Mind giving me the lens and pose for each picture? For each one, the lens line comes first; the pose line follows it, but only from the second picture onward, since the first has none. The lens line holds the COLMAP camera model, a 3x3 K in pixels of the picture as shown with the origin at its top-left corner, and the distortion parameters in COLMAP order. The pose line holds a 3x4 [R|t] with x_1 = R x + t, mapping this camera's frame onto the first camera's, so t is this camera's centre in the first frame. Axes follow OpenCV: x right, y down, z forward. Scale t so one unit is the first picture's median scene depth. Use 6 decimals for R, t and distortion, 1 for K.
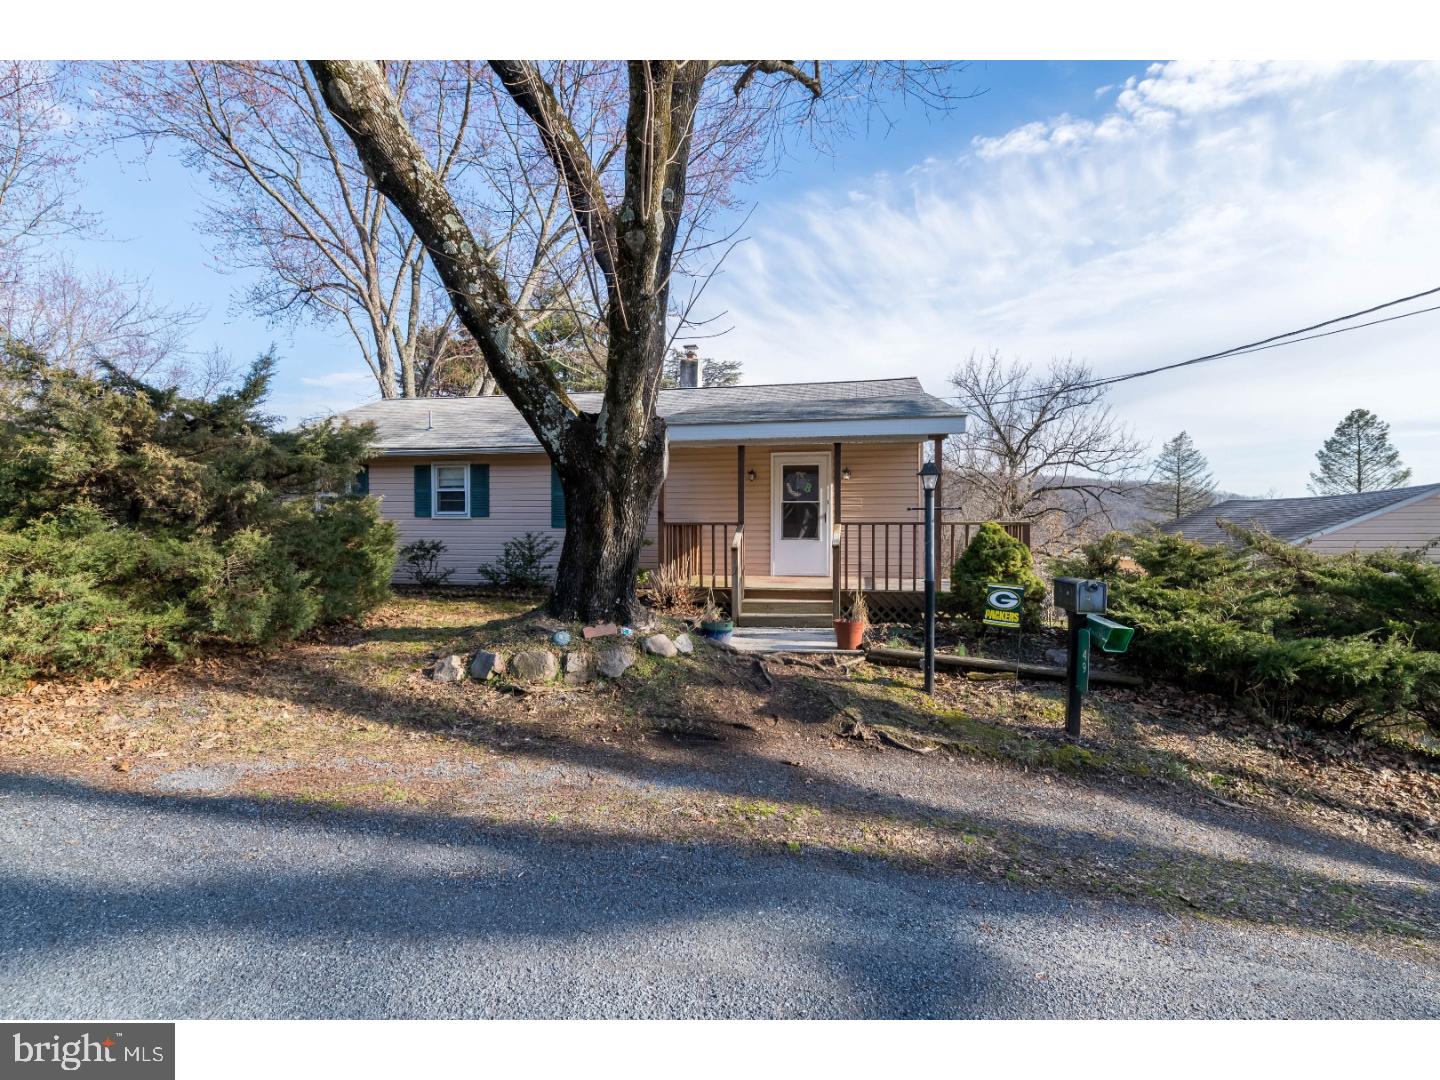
lens RADIAL K [[648.7, 0, 724.7], [0, 648.7, 547.0], [0, 0, 1]] dist [-0.002638, -0.000338]
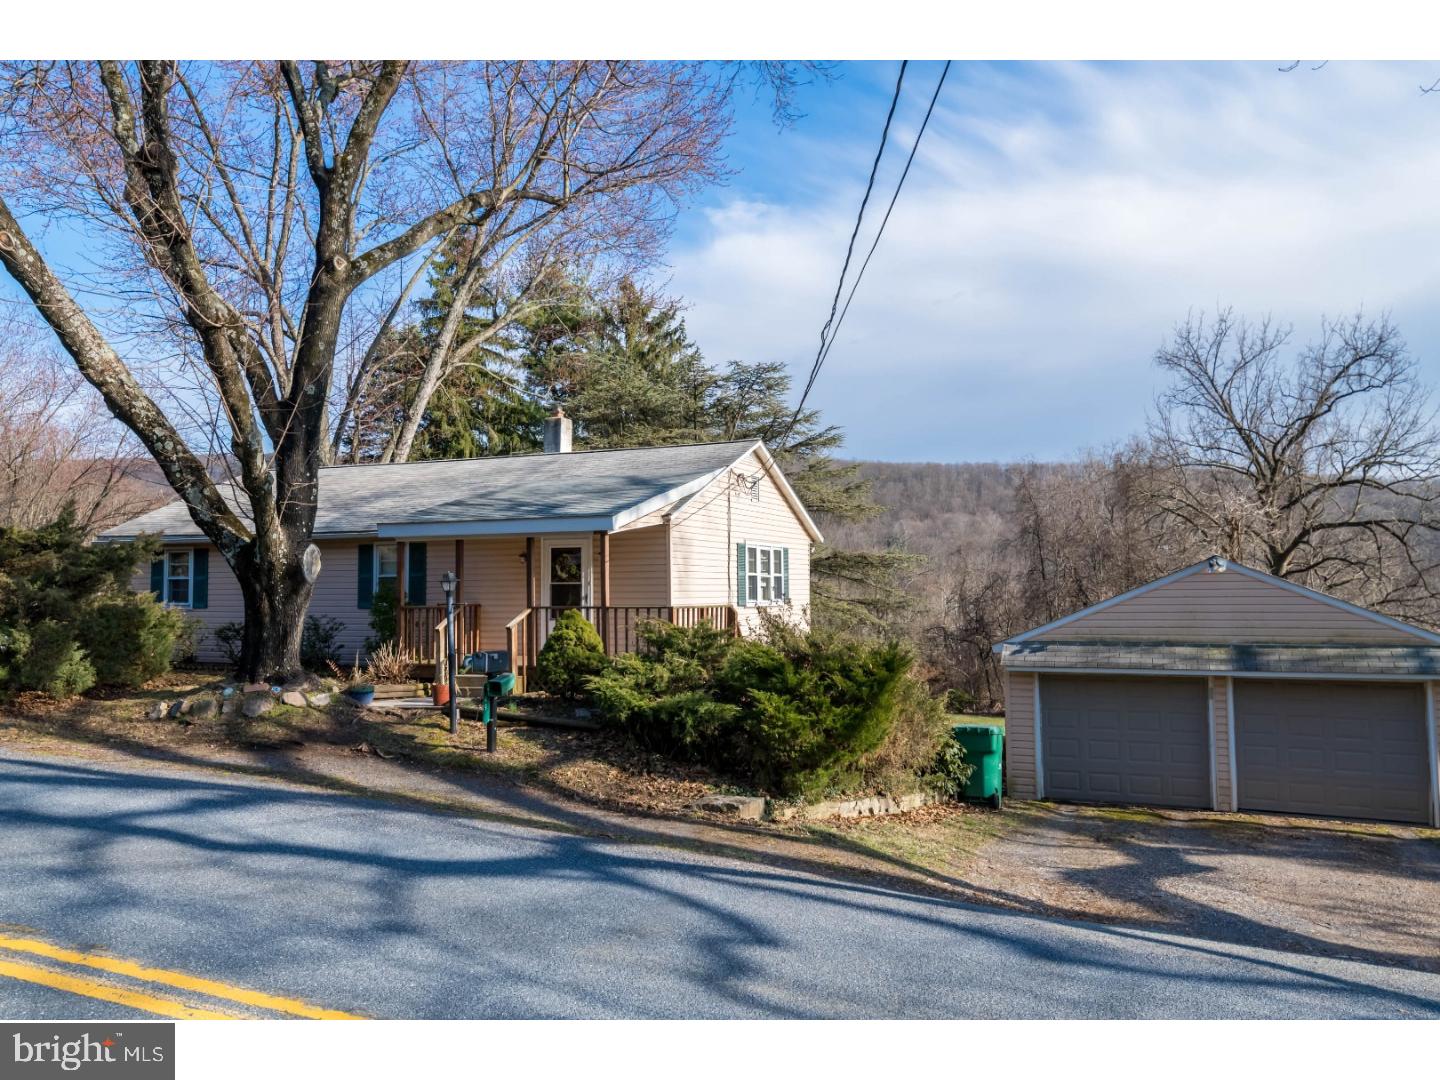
lens RADIAL K [[1101.4, 0, 720.0], [0, 1101.4, 540.0], [0, 0, 1]] dist [0.012230, 0.005440]
pose [[0.979594, -0.018140, -0.200166, 1.304158], [0.003608, 0.997345, -0.072728, -0.018368], [0.200954, 0.070522, 0.977059, -1.219052]]
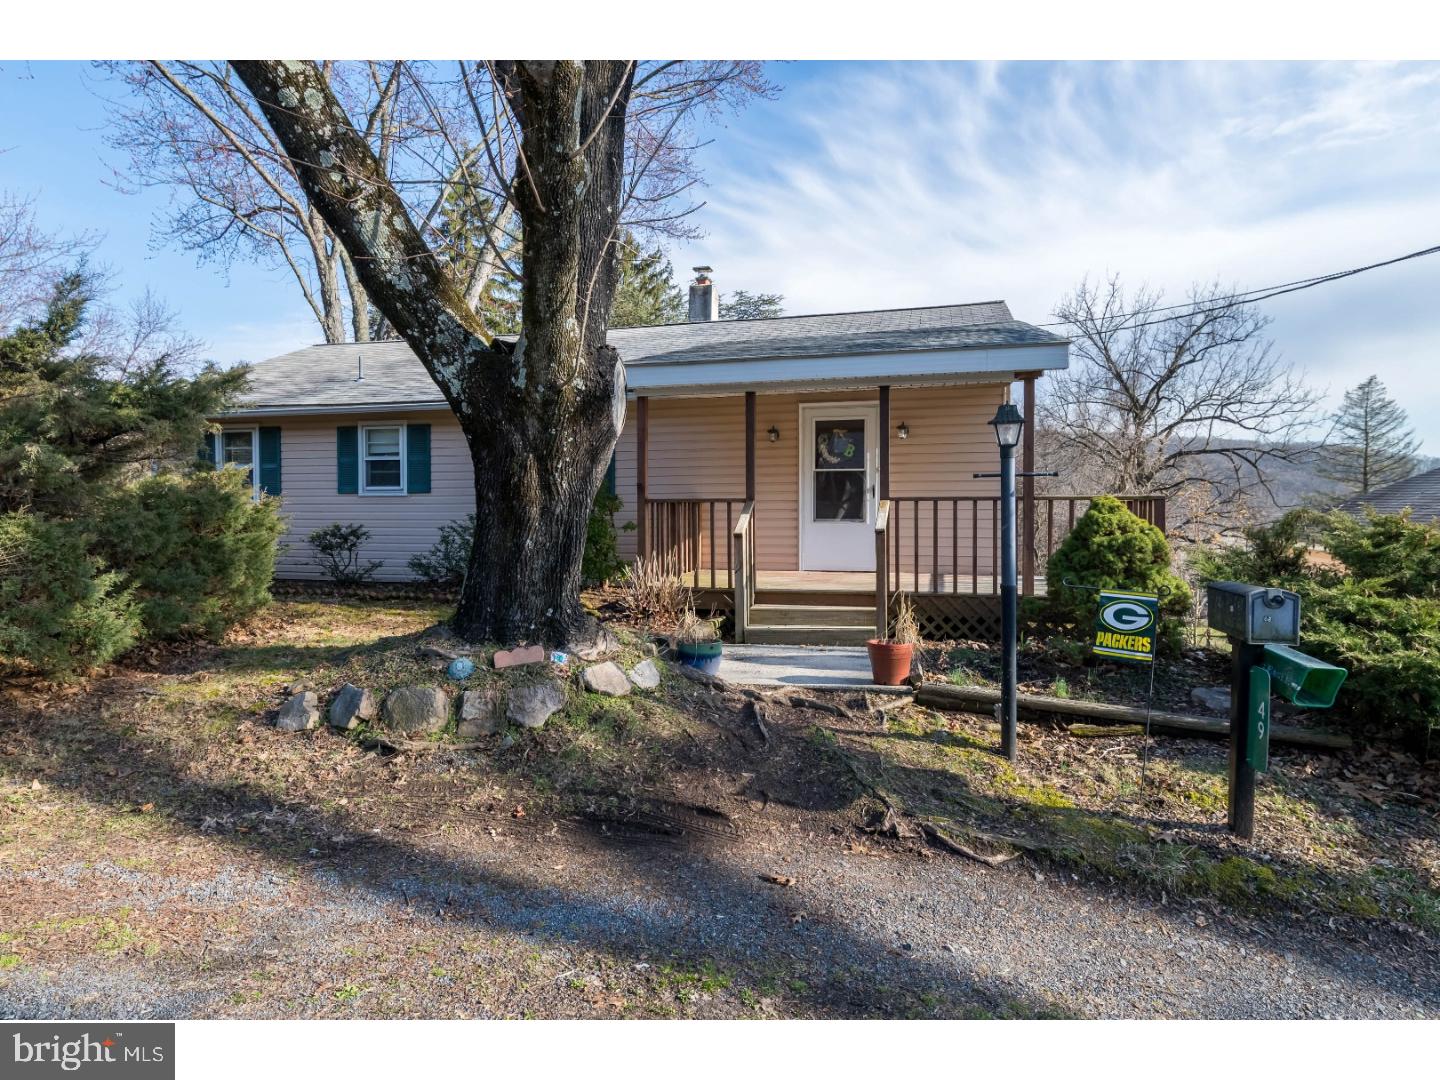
lens RADIAL K [[800.9, 0, 717.1], [0, 800.9, 528.9], [0, 0, 1]] dist [0.002033, -0.001597]
pose [[0.997783, -0.002551, -0.066502, 0.071370], [0.002484, 0.999996, -0.001085, -0.004677], [0.066505, 0.000918, 0.997786, 0.162377]]
